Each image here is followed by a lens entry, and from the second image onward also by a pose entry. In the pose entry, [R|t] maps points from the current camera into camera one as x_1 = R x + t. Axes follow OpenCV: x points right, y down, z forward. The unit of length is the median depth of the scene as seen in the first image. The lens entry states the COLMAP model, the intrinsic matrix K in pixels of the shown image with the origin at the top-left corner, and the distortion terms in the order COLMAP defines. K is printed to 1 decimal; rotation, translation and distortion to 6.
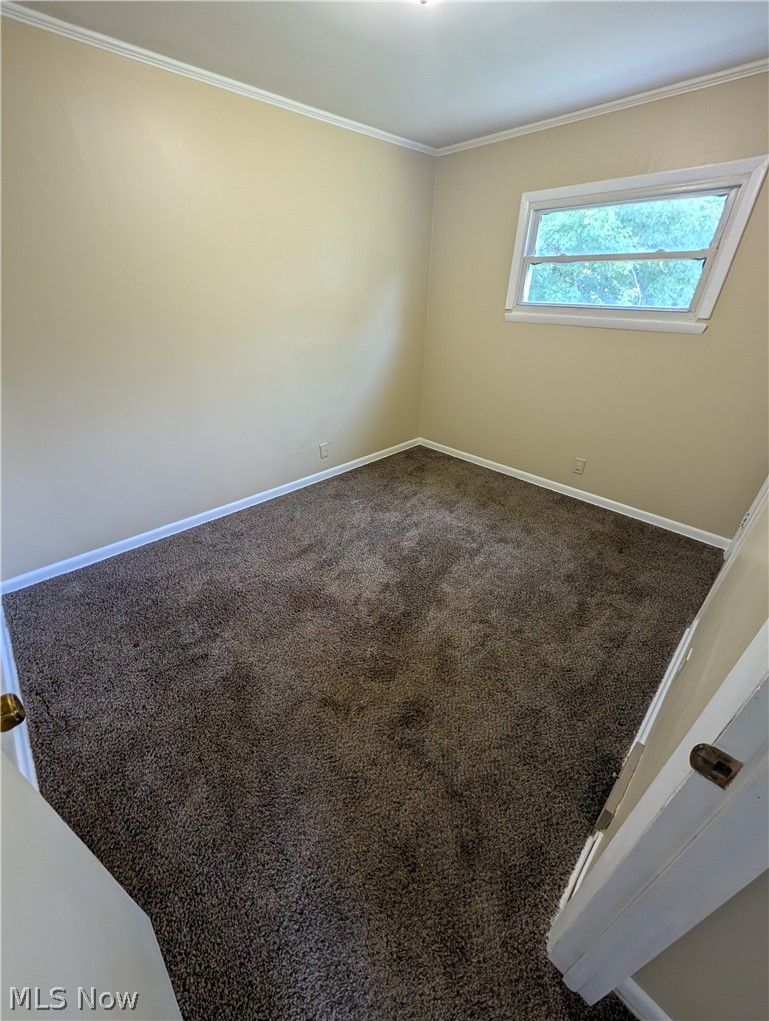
lens RADIAL K [[387.2, 0, 380.3], [0, 387.2, 519.7], [0, 0, 1]] dist [-0.000786, -0.000441]
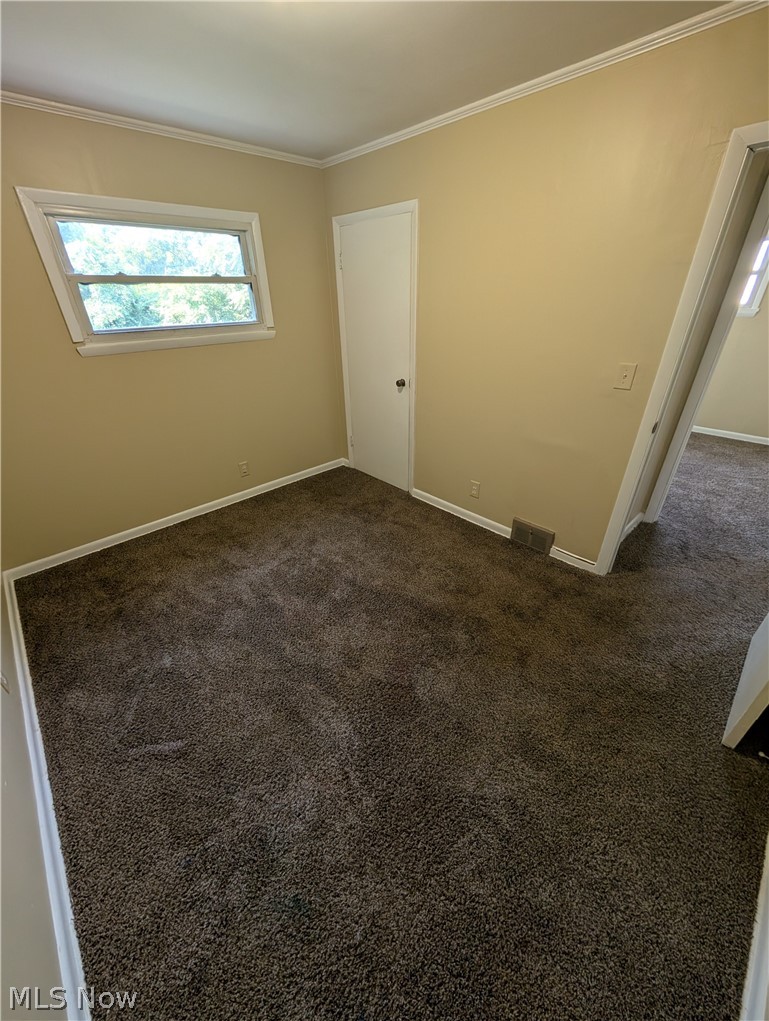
lens RADIAL K [[387.2, 0, 381.3], [0, 387.2, 519.3], [0, 0, 1]] dist [-0.000786, -0.000441]
pose [[0.004378, -0.511112, 0.859503, -0.536058], [0.530724, 0.729659, 0.431196, -0.331445], [-0.847534, 0.454271, 0.274454, 0.492176]]
